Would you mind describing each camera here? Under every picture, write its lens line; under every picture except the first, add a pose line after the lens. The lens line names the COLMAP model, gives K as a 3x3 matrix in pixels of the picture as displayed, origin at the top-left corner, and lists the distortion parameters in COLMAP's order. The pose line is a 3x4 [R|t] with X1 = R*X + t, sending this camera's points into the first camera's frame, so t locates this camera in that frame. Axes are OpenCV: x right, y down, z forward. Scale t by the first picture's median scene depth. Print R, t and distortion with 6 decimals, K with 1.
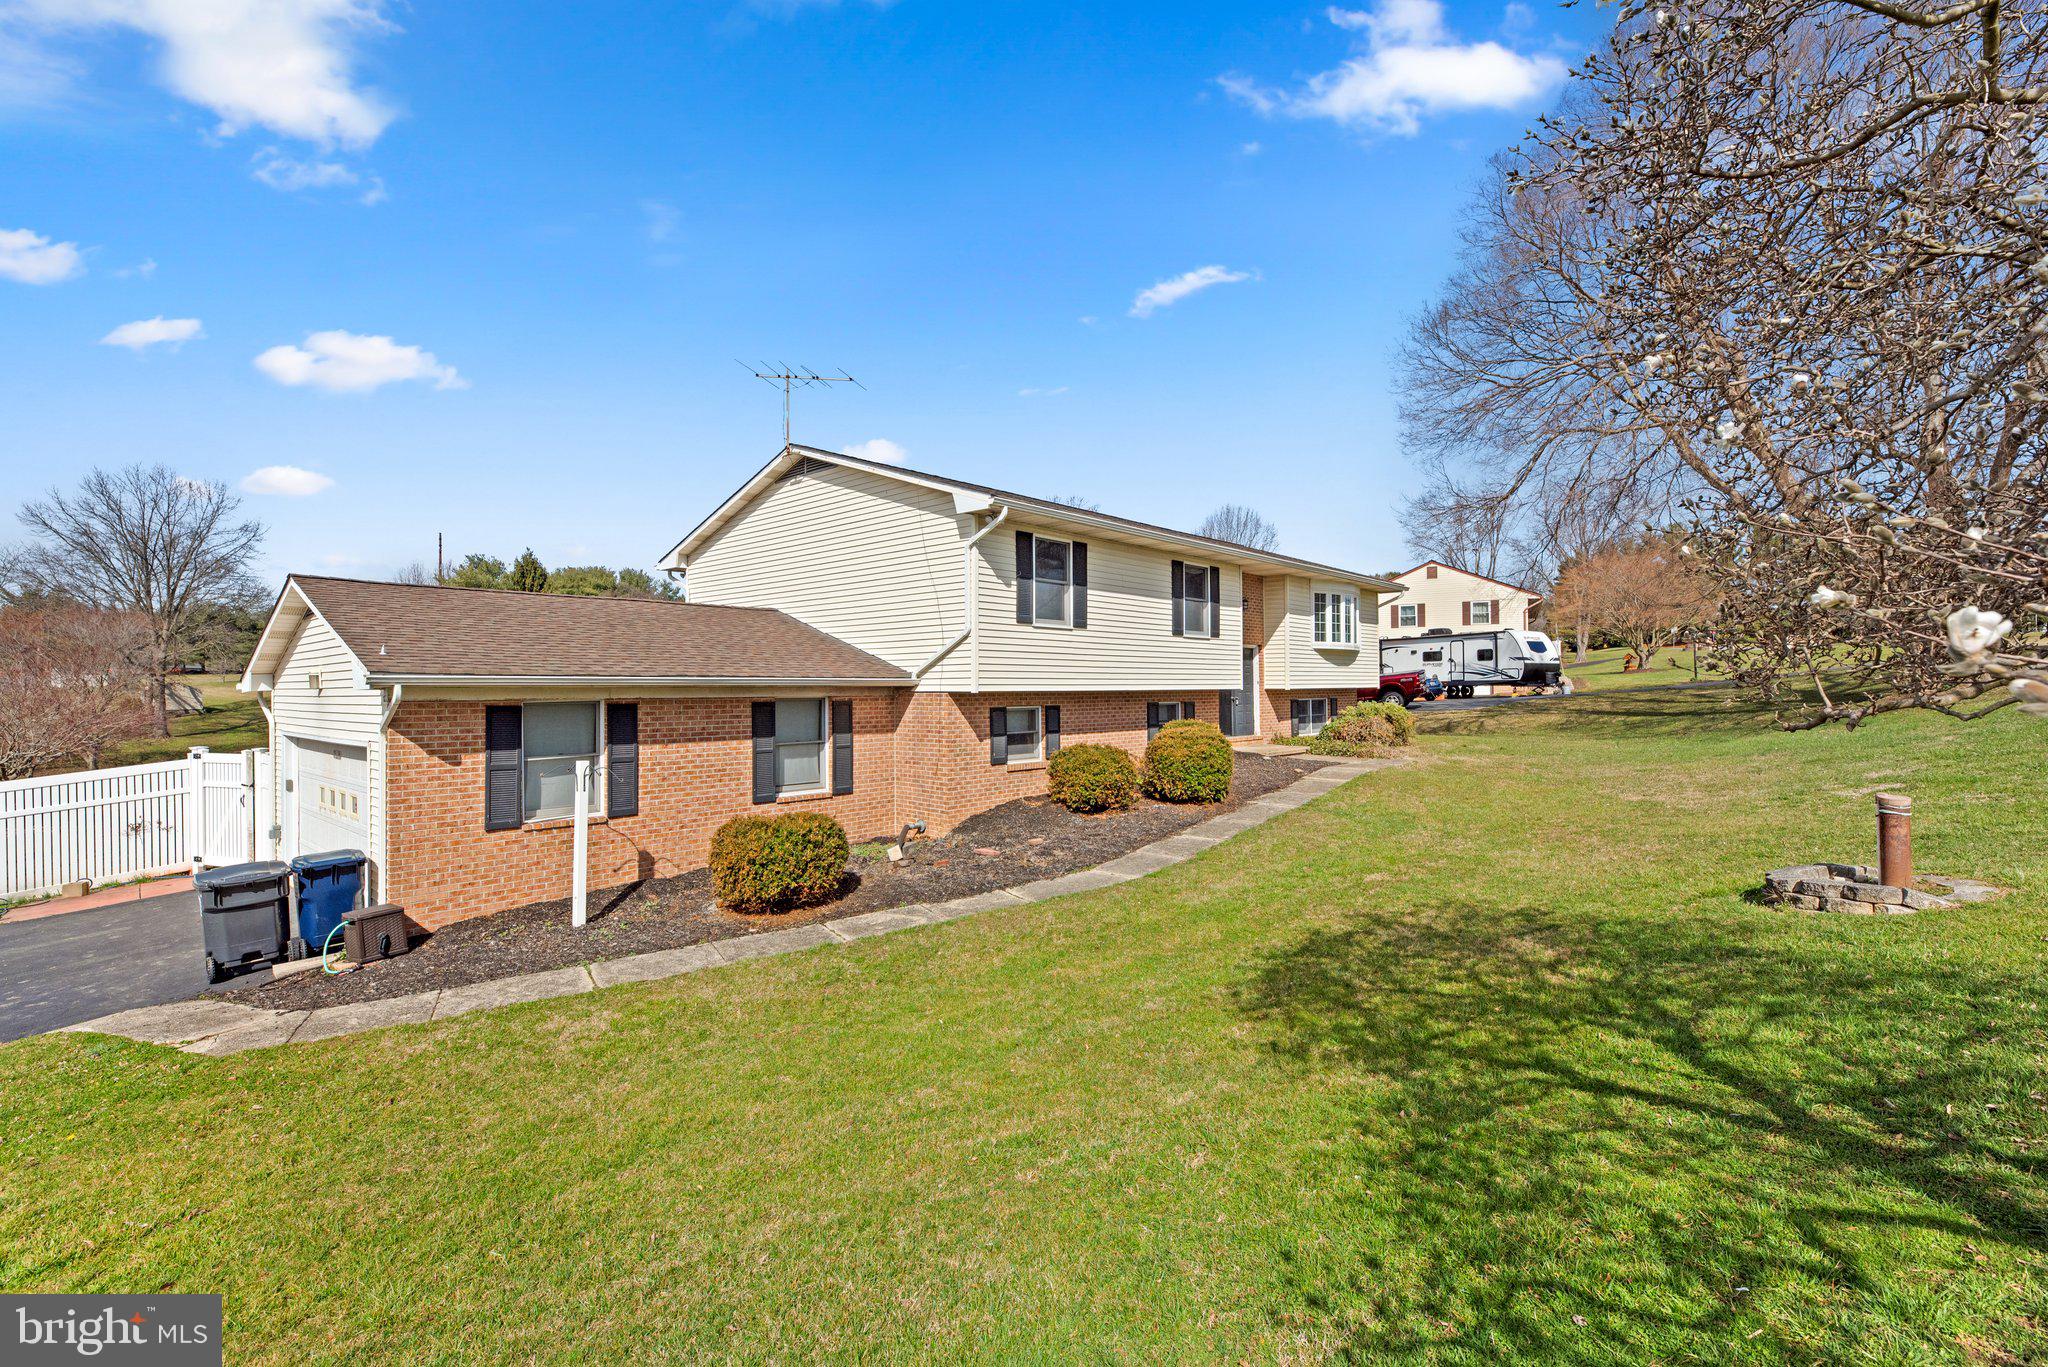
lens RADIAL K [[910.6, 0, 1036.5], [0, 910.6, 692.5], [0, 0, 1]] dist [0.001439, 0.000861]
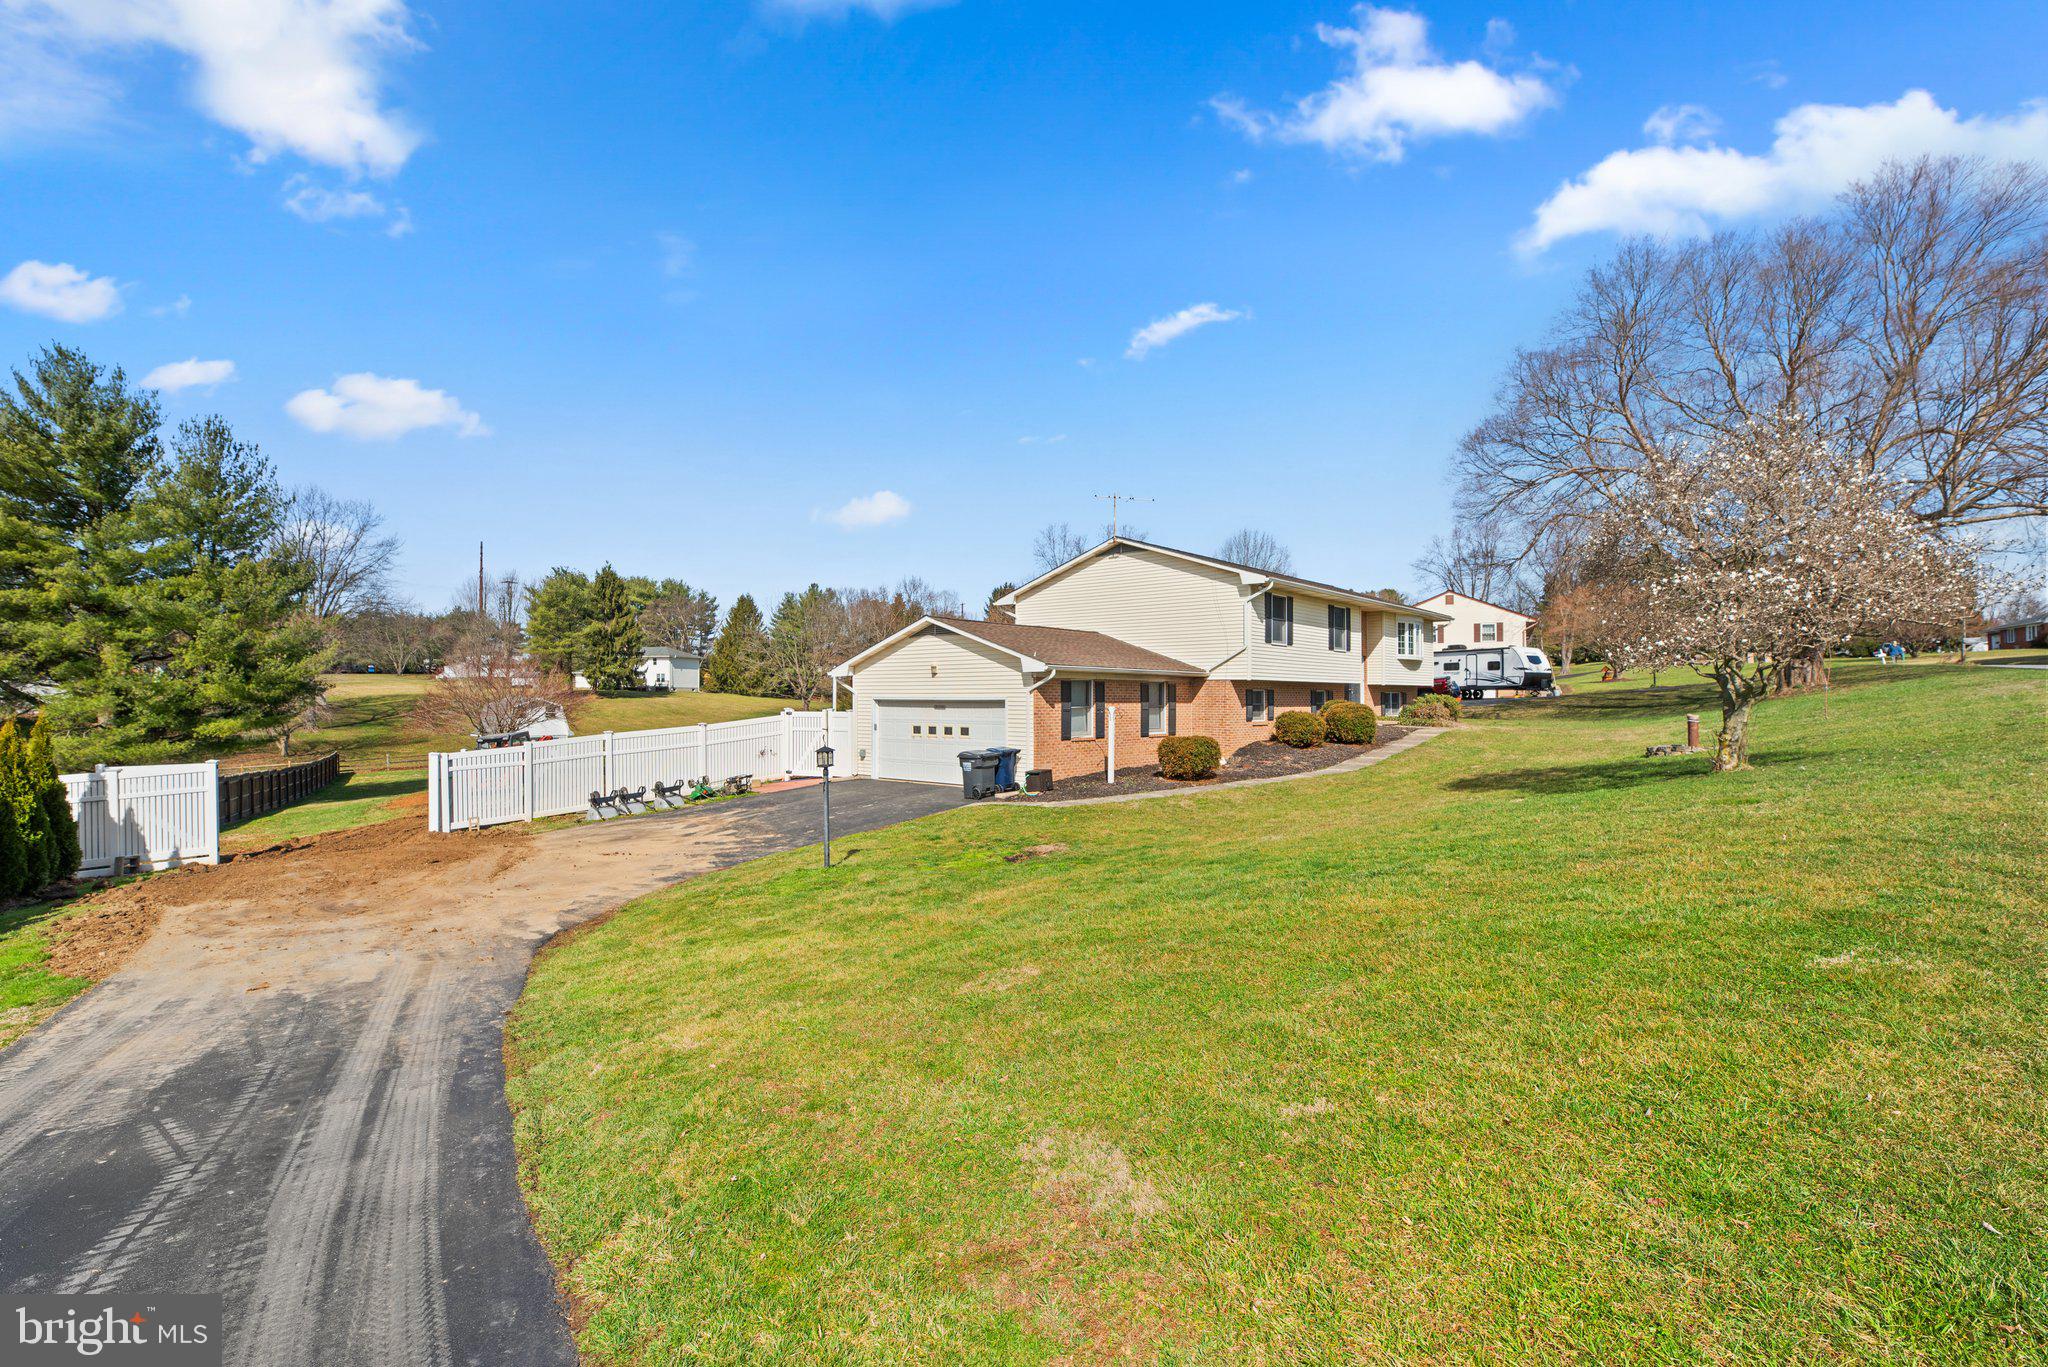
lens RADIAL K [[905.6, 0, 1030.9], [0, 905.6, 690.5], [0, 0, 1]] dist [-0.000526, -0.000371]
pose [[0.999931, 0.009442, 0.006967, -0.299571], [-0.009354, 0.999877, -0.012576, 0.028186], [-0.007085, 0.012510, 0.999897, -0.482539]]
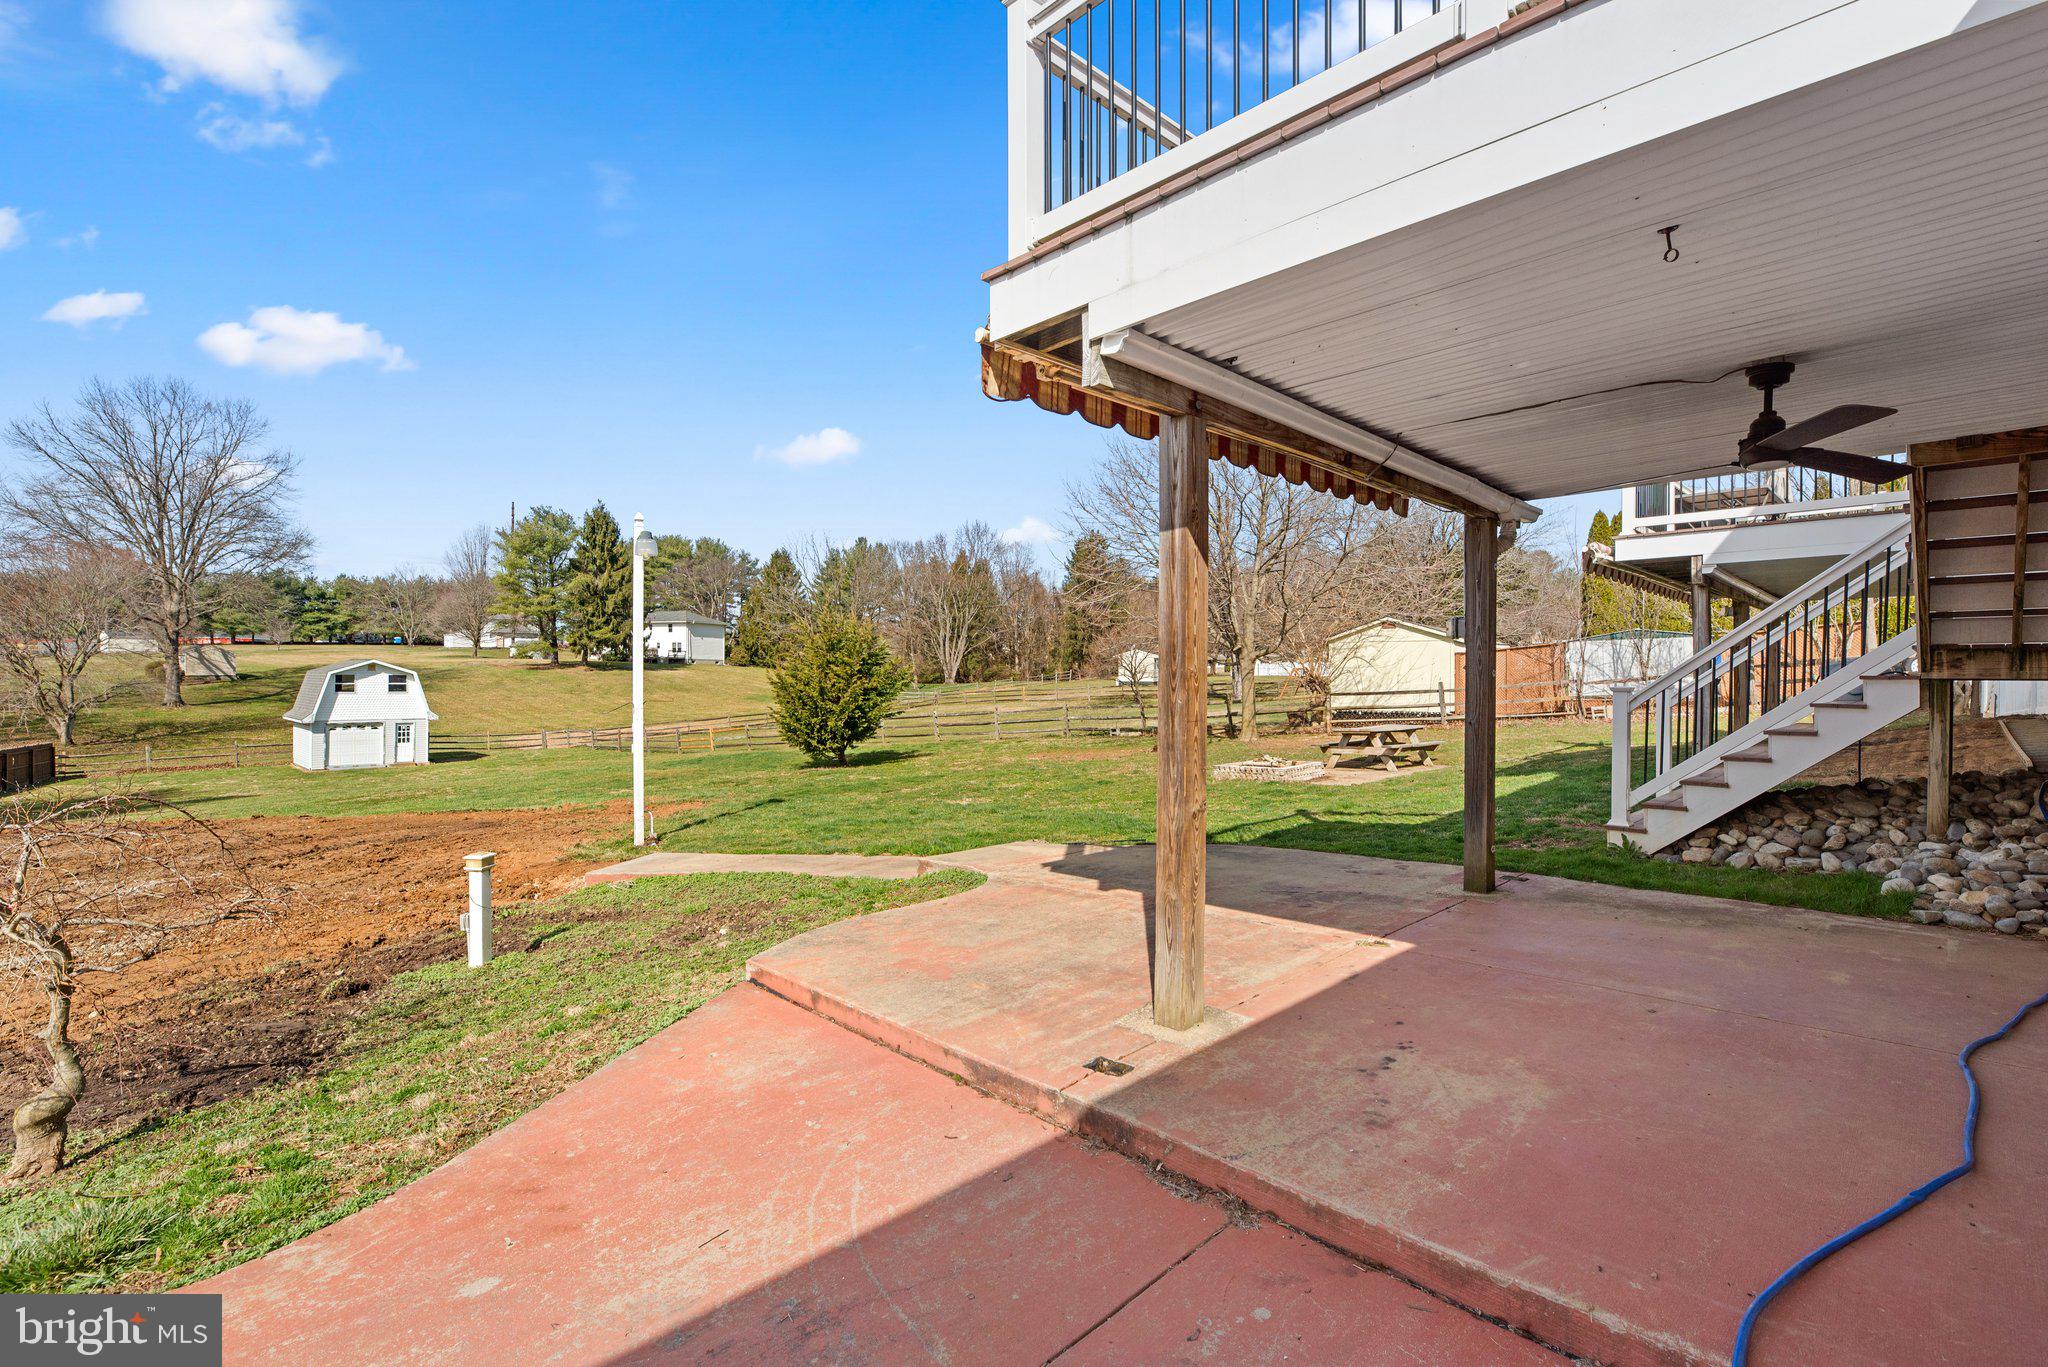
lens RADIAL K [[910.6, 0, 1036.5], [0, 910.6, 692.5], [0, 0, 1]] dist [0.001439, 0.000861]
pose [[0.997821, 0.015768, -0.064062, -0.415421], [-0.015040, 0.999817, 0.011828, 0.057065], [0.064236, -0.010839, 0.997876, 0.788043]]
